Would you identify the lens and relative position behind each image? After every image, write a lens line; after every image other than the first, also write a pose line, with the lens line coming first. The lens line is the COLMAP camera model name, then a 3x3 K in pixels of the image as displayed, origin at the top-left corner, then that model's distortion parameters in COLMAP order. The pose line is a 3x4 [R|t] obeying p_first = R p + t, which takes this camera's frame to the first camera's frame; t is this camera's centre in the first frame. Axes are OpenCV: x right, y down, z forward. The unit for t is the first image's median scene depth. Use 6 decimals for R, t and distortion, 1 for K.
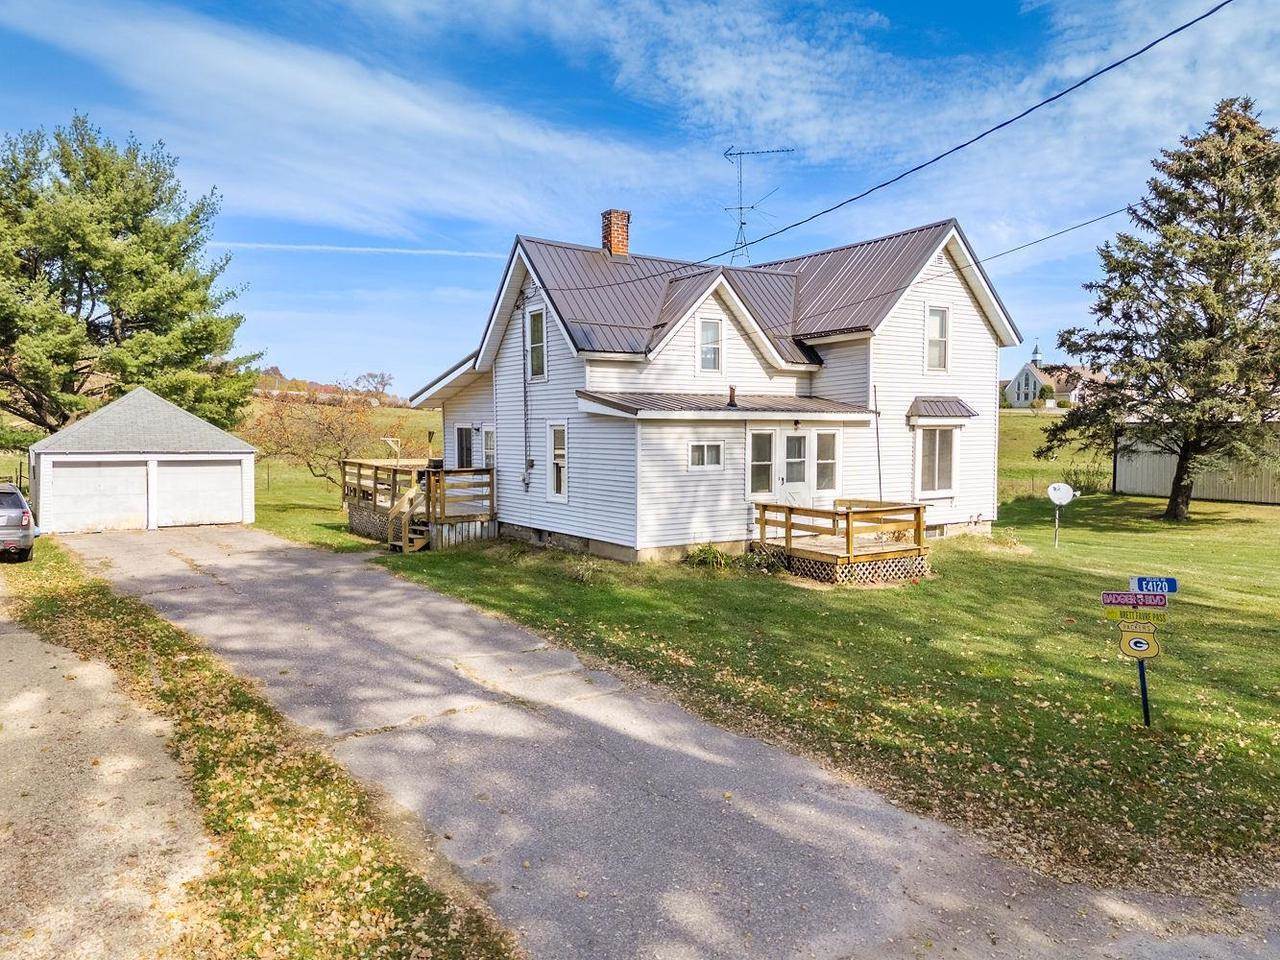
lens RADIAL K [[940.5, 0, 640.0], [0, 940.5, 480.0], [0, 0, 1]] dist [0.154508, -0.250302]
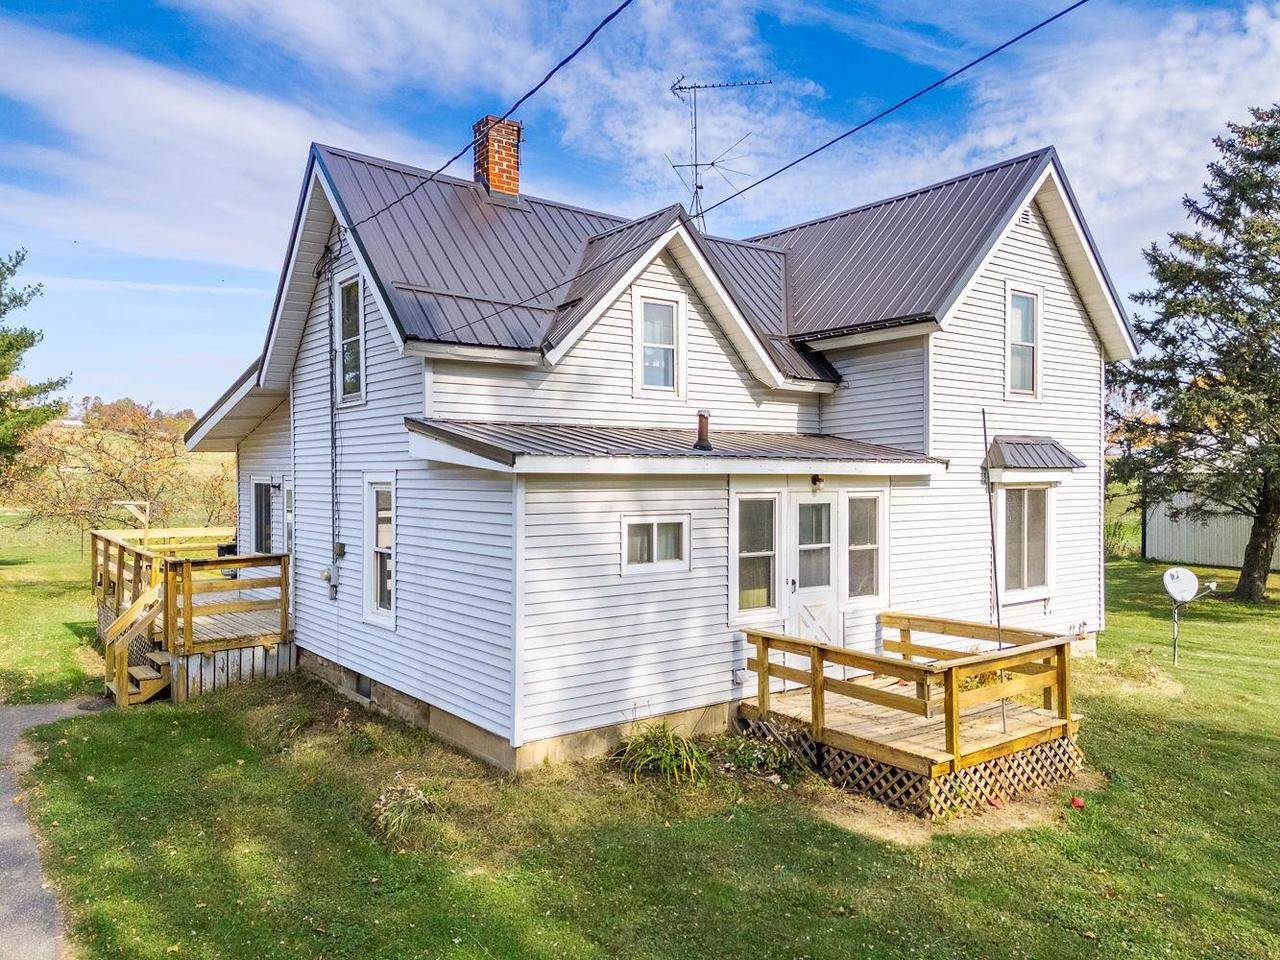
lens RADIAL K [[947.4, 0, 640.0], [0, 947.4, 480.0], [0, 0, 1]] dist [0.071622, -0.053591]
pose [[0.997446, 0.000487, 0.071425, 0.022026], [0.002945, 0.998846, -0.047931, -0.032843], [-0.071366, 0.048019, 0.996294, 0.437088]]
